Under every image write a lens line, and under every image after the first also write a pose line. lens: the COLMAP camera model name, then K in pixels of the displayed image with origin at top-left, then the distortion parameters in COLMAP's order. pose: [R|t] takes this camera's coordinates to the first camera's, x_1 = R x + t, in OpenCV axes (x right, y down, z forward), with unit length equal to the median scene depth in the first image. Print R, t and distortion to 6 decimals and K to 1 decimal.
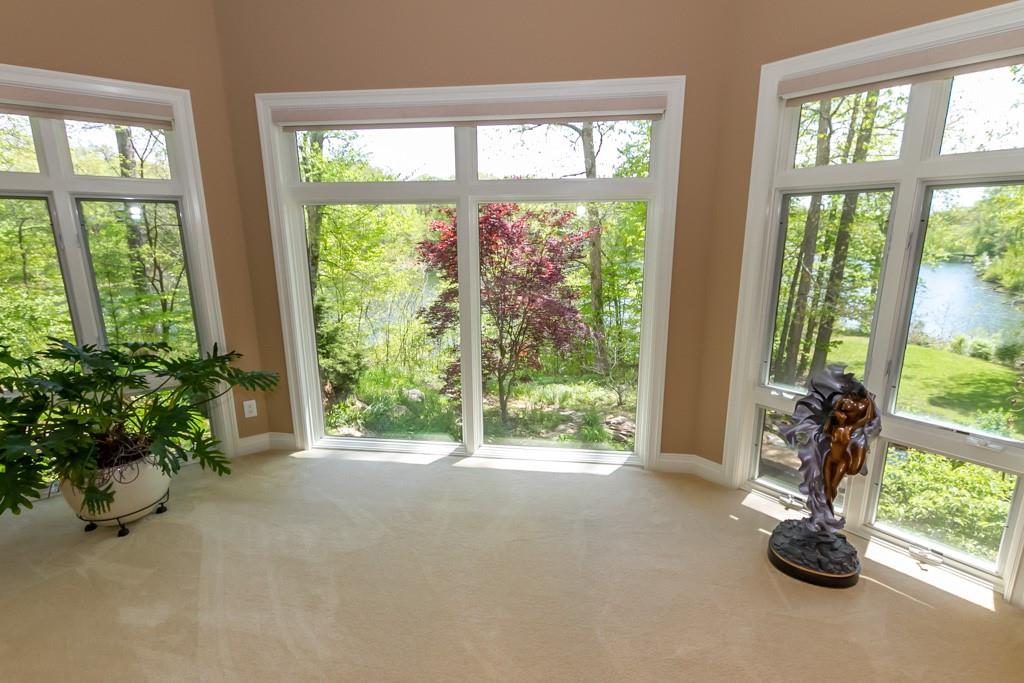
lens RADIAL K [[487.1, 0, 512.0], [0, 487.1, 341.5], [0, 0, 1]] dist [0.003217, 0.000407]
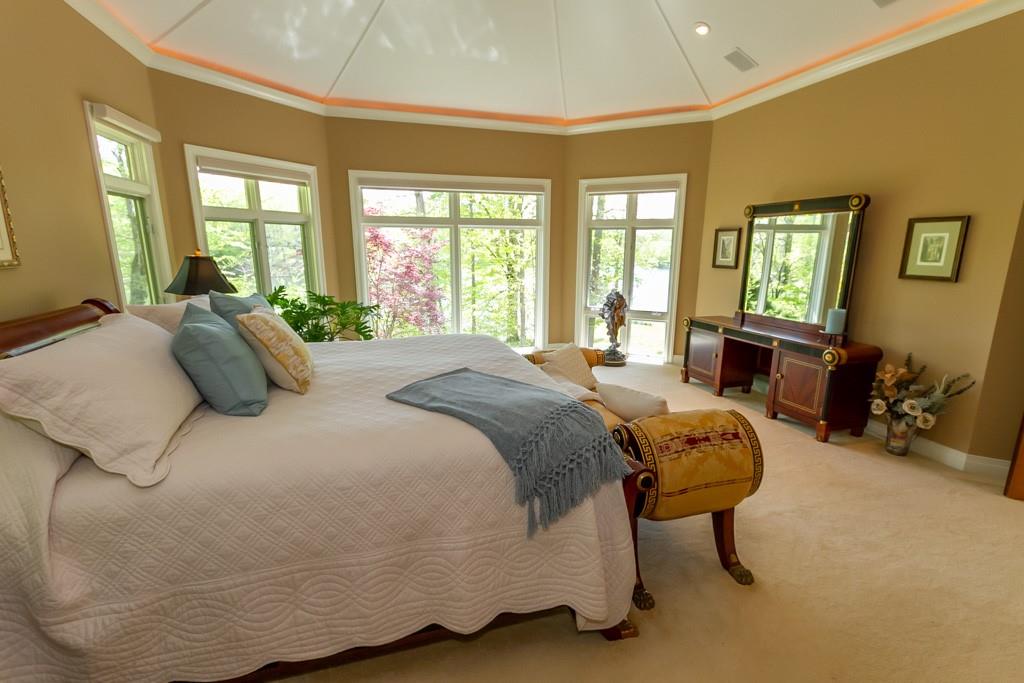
lens RADIAL K [[454.1, 0, 512.0], [0, 454.1, 341.5], [0, 0, 1]] dist [-0.000250, -0.000027]
pose [[0.915540, -0.076069, 0.394968, -0.952713], [0.080949, 0.996709, 0.004321, 0.289854], [-0.393997, 0.028017, 0.918685, -1.196809]]
